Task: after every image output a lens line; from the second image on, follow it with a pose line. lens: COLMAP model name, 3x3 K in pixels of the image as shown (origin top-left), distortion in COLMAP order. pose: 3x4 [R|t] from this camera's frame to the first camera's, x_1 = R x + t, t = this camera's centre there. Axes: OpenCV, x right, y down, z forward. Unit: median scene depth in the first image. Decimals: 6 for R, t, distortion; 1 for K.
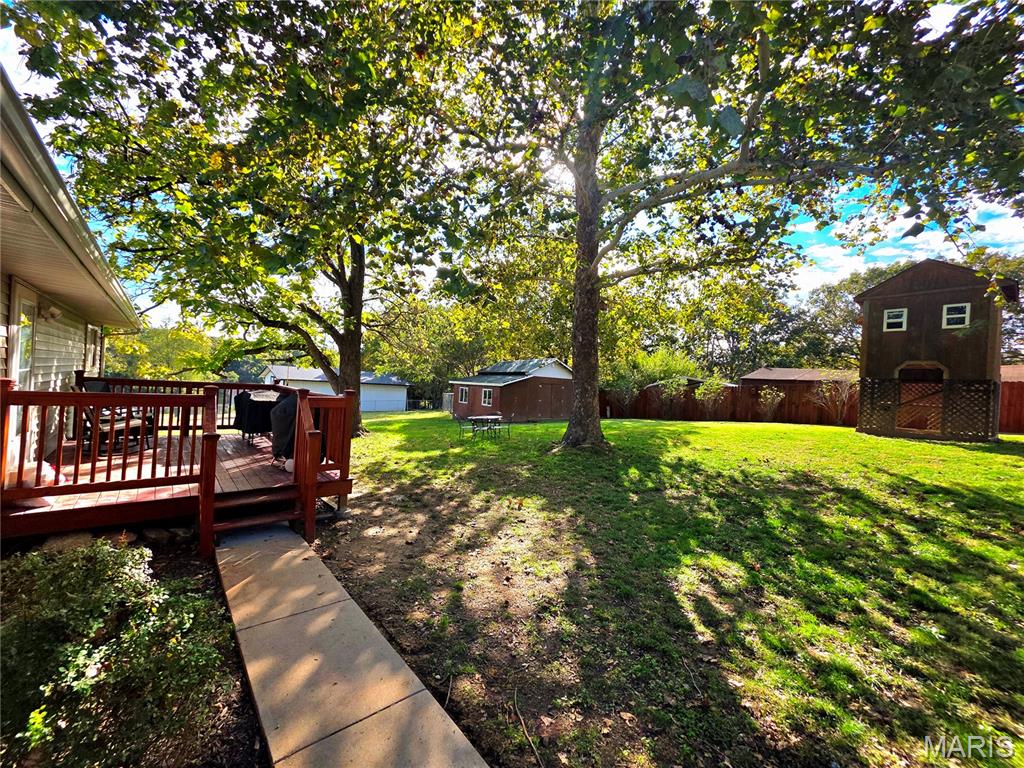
lens RADIAL K [[408.1, 0, 512.0], [0, 408.1, 384.0], [0, 0, 1]] dist [0.000147, 0.000067]
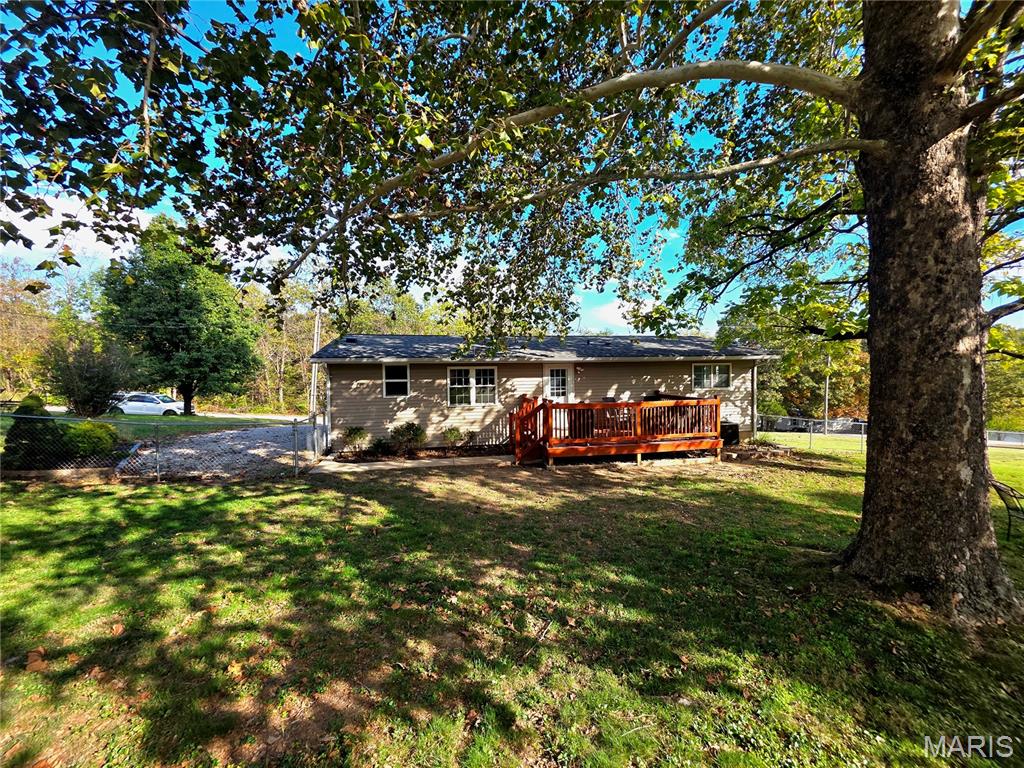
lens RADIAL K [[408.1, 0, 512.0], [0, 408.1, 384.0], [0, 0, 1]] dist [0.000147, 0.000067]
pose [[-0.503913, -0.023322, -0.863440, 1.100225], [-0.024642, 0.999617, -0.012619, -0.016421], [0.863403, 0.014918, -0.504294, 1.573217]]
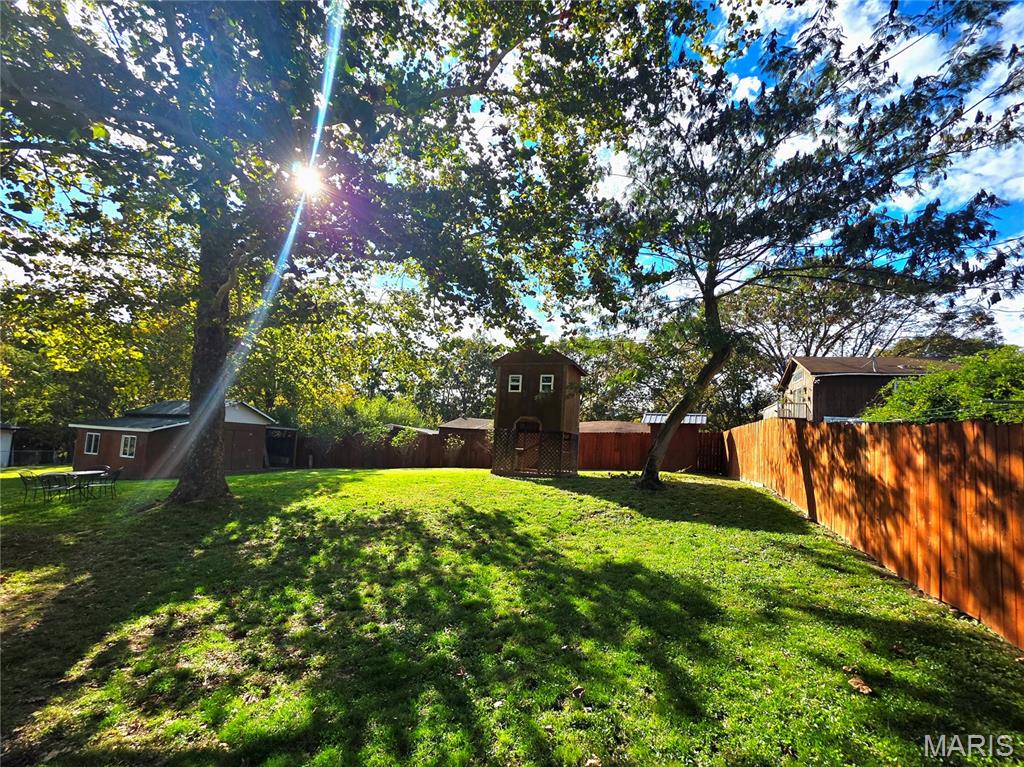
lens RADIAL K [[438.2, 0, 512.0], [0, 438.2, 383.5], [0, 0, 1]] dist [0.000815, -0.000072]
pose [[0.851748, 0.067220, 0.519622, 0.426736], [-0.012239, 0.994018, -0.108528, -0.013475], [-0.523809, 0.086079, 0.847475, -0.326152]]
